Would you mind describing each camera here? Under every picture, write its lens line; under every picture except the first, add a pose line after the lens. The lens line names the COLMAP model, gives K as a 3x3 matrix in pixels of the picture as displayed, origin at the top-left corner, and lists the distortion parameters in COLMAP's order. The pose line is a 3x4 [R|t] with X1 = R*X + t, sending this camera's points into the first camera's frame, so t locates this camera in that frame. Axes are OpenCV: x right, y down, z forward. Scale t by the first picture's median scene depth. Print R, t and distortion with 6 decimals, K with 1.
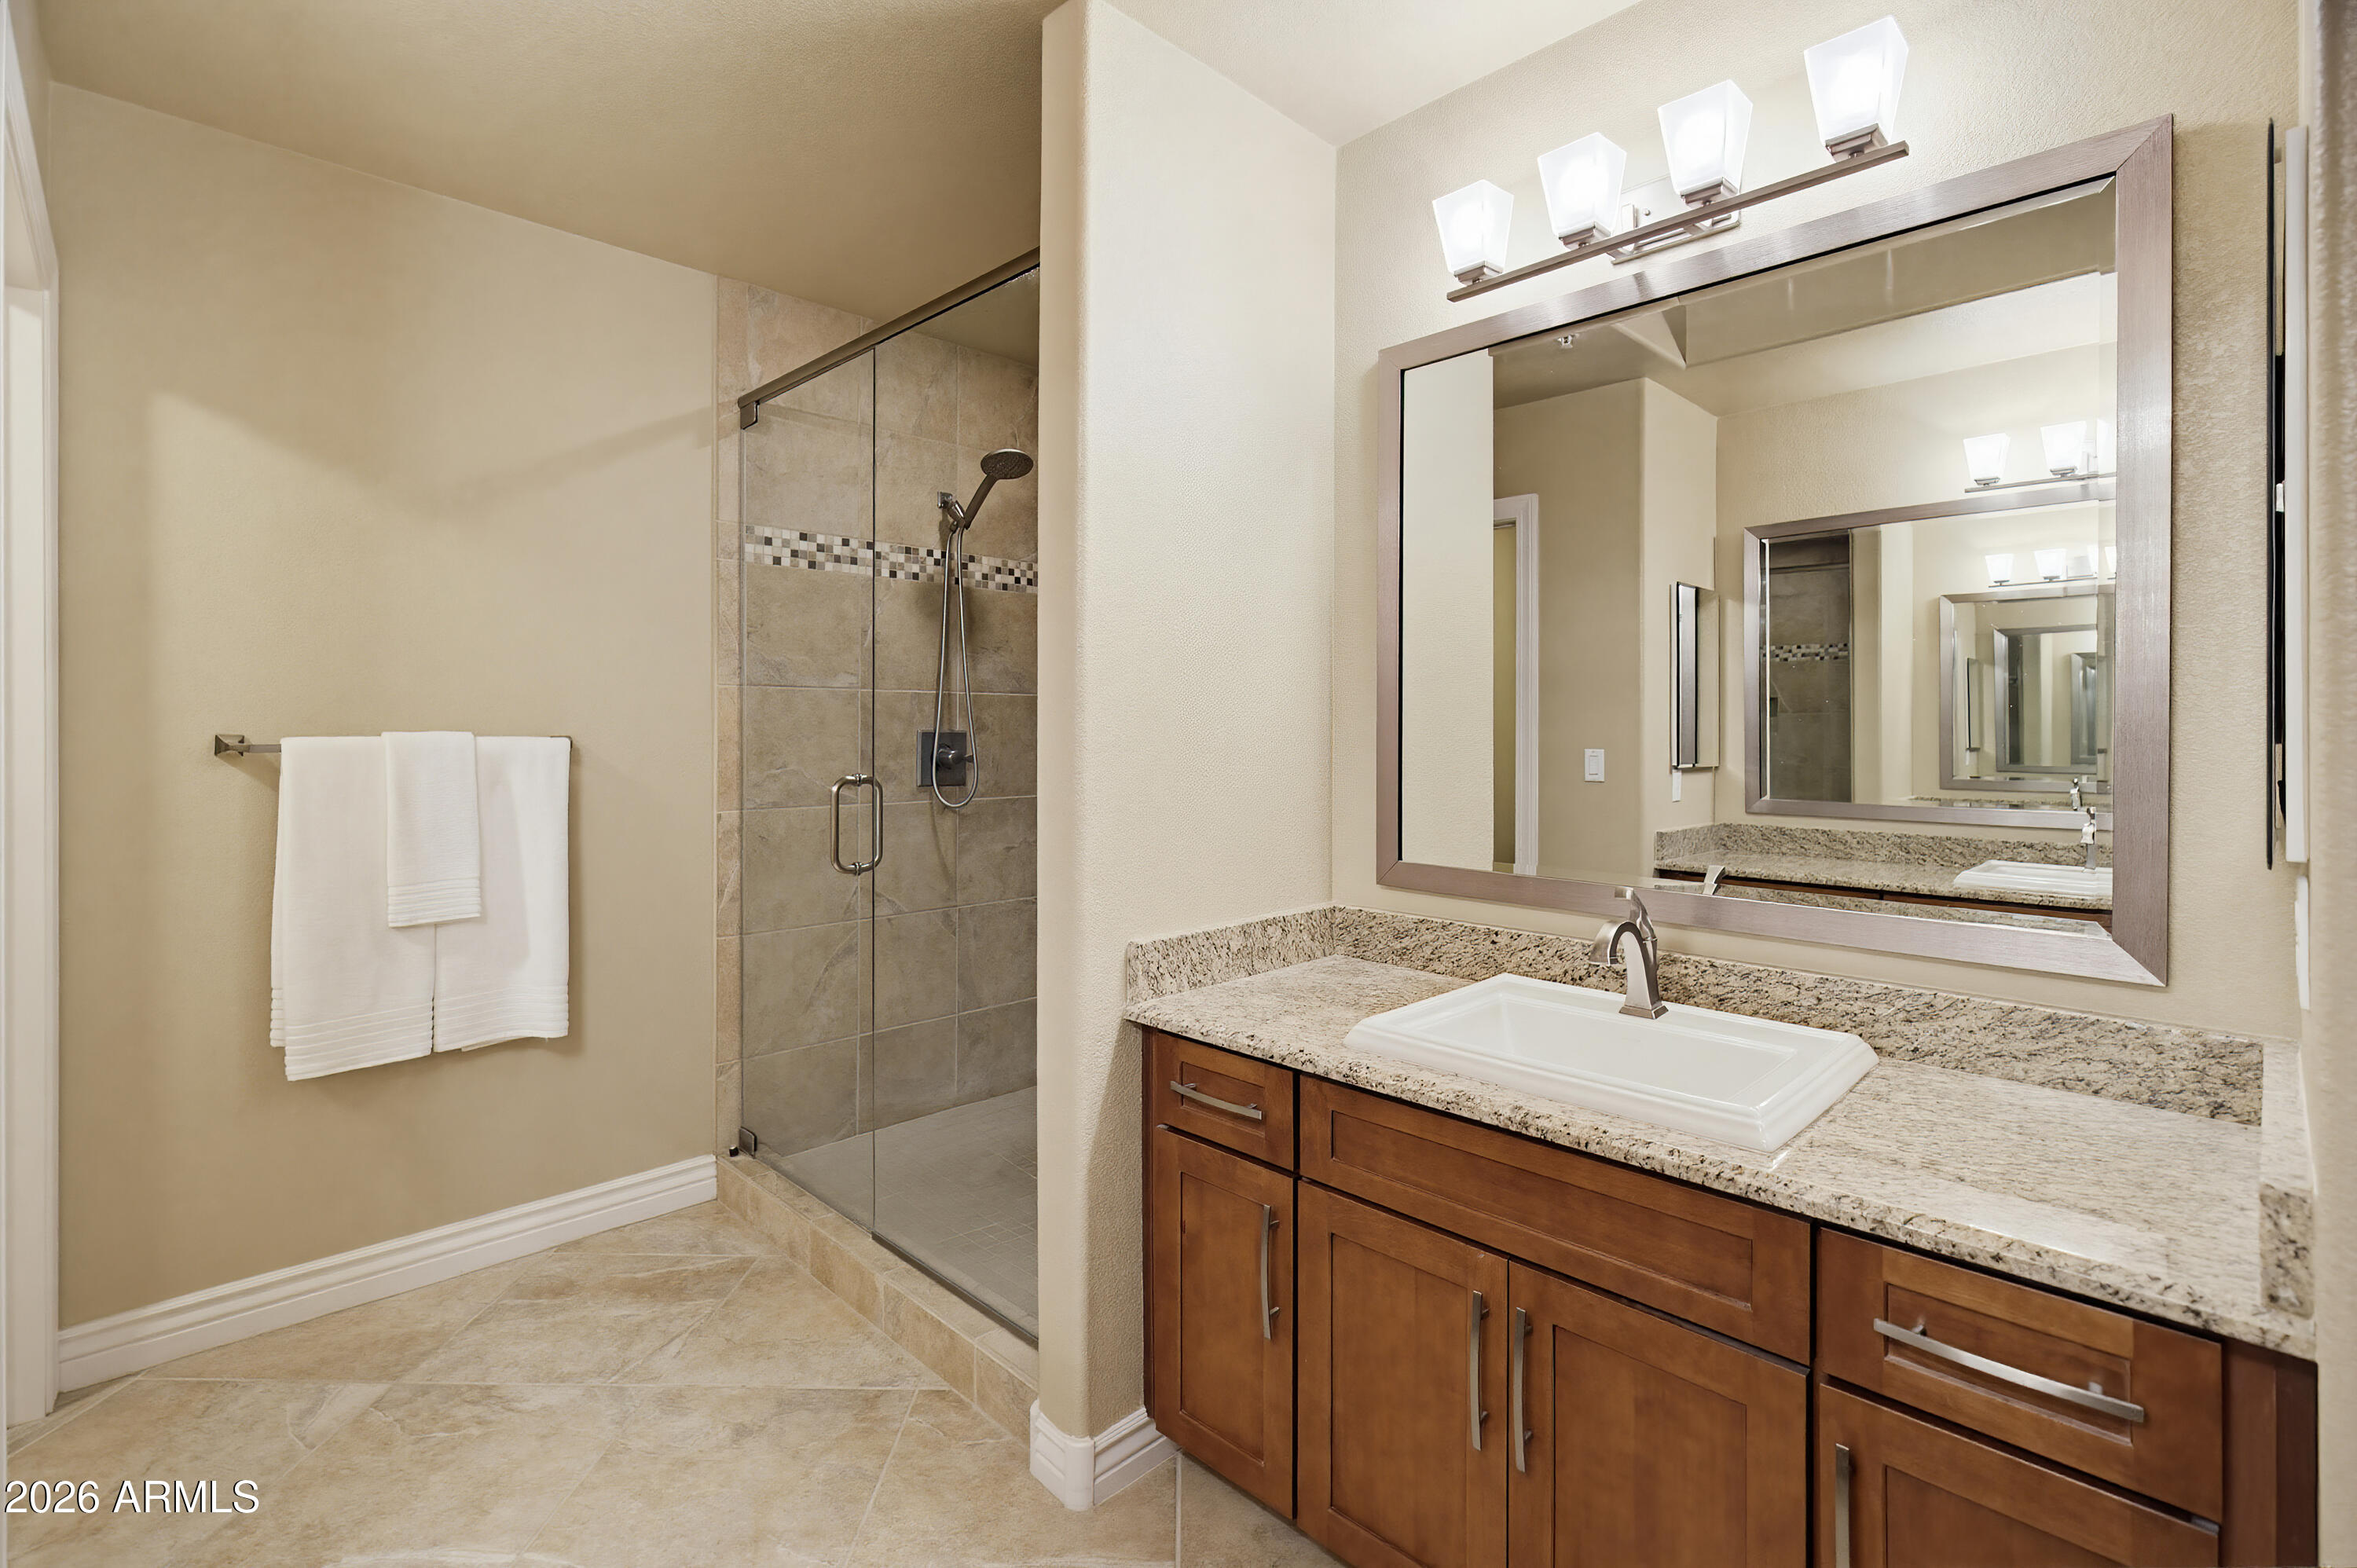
lens RADIAL K [[1077.7, 0, 1175.3], [0, 1077.7, 733.0], [0, 0, 1]] dist [-0.001044, 0.000463]
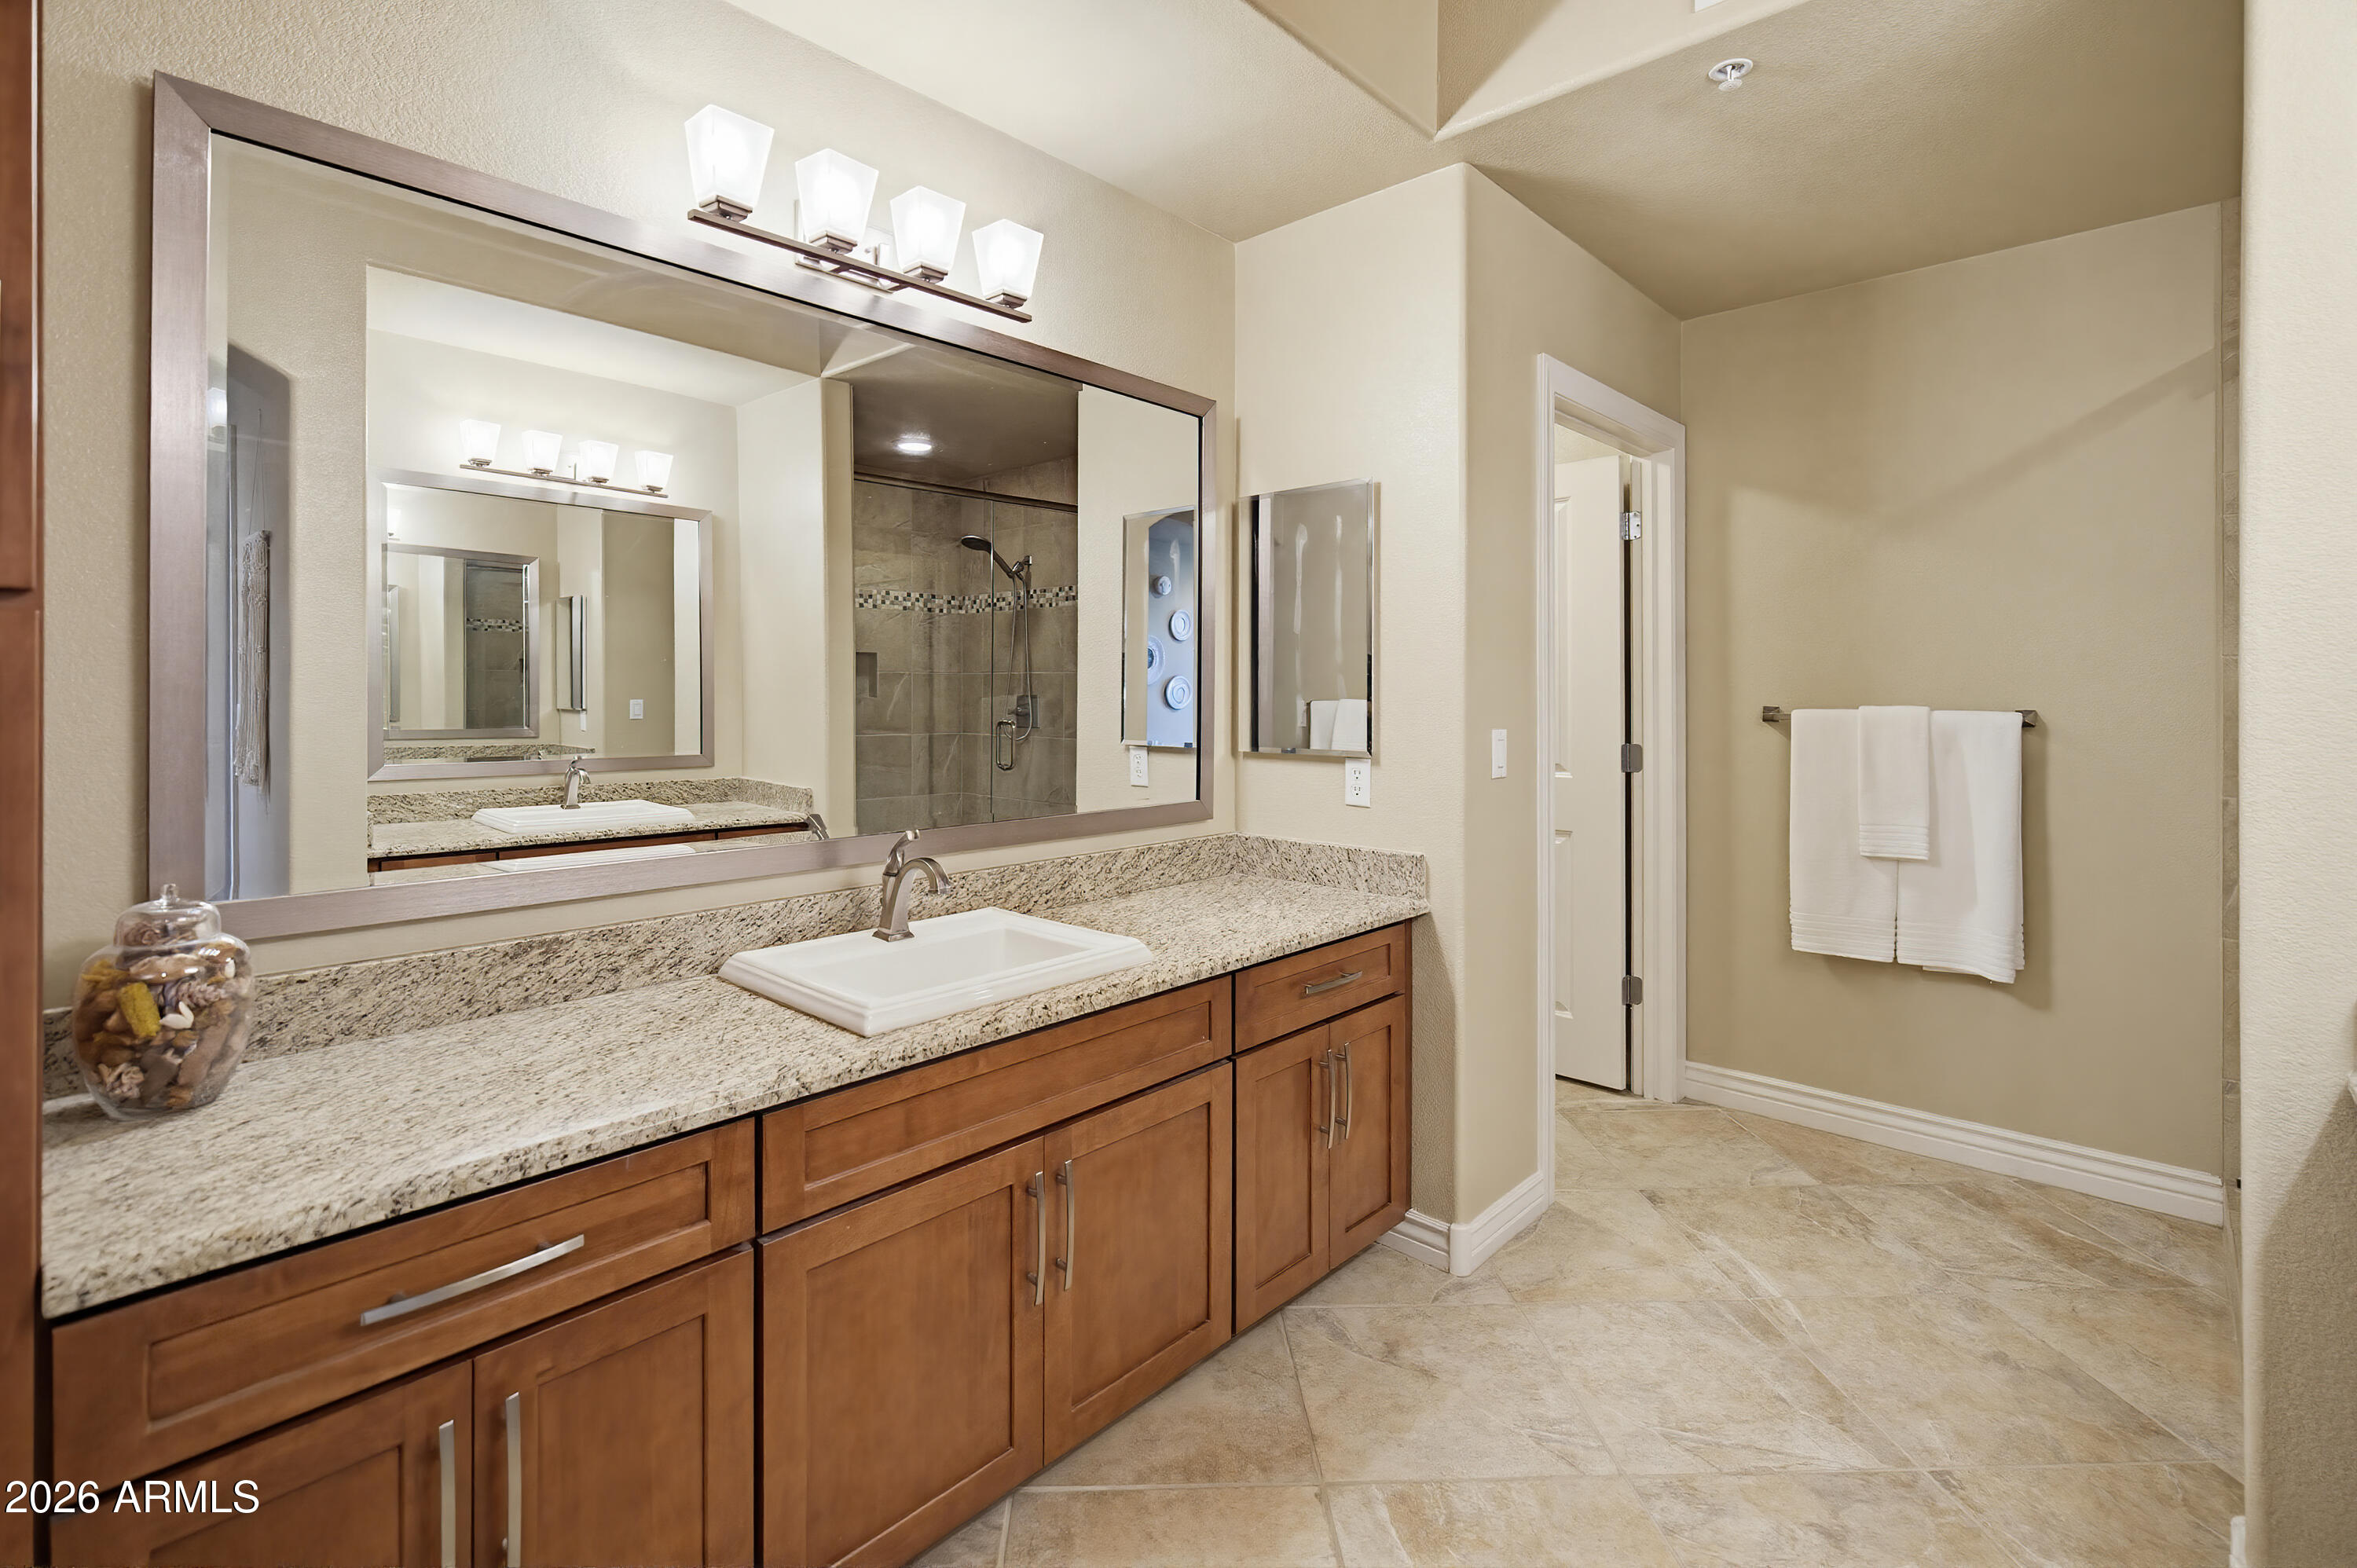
lens RADIAL K [[1081.7, 0, 1176.9], [0, 1081.7, 711.4], [0, 0, 1]] dist [-0.007482, 0.004798]
pose [[0.050251, 0.011684, -0.998668, 0.545795], [-0.005532, 0.999919, 0.011420, -0.005204], [0.998721, 0.004951, 0.050311, 0.105069]]
